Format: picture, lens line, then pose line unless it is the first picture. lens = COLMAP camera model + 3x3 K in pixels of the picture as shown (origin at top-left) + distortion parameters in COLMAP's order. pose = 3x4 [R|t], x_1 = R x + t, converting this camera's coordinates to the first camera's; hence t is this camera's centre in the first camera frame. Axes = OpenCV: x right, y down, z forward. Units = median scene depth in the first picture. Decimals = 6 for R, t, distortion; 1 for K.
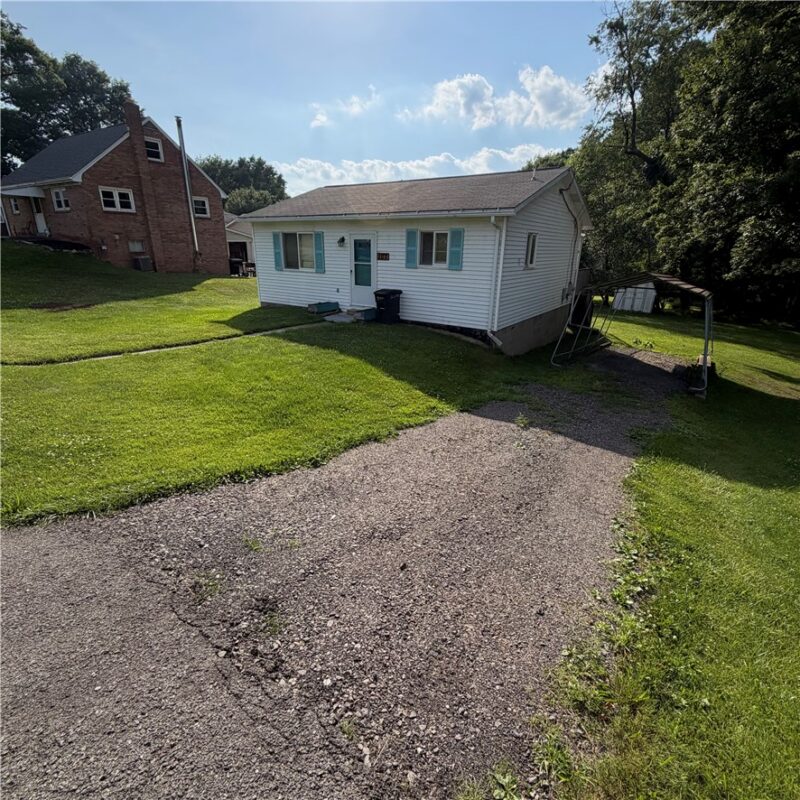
lens RADIAL K [[427.1, 0, 399.9], [0, 427.1, 396.3], [0, 0, 1]] dist [0.003997, 0.000964]
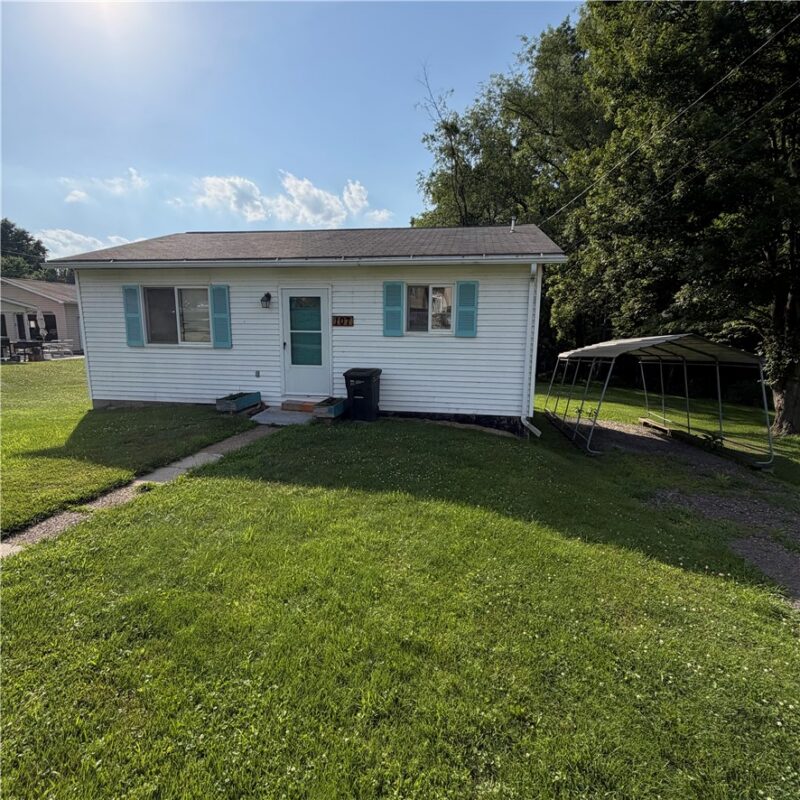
lens RADIAL K [[427.1, 0, 400.2], [0, 427.1, 397.3], [0, 0, 1]] dist [0.003997, 0.000964]
pose [[0.901791, -0.075103, 0.425597, -0.250171], [0.146647, 0.979533, -0.137874, -0.104332], [-0.406532, 0.186746, 0.894348, 0.385297]]
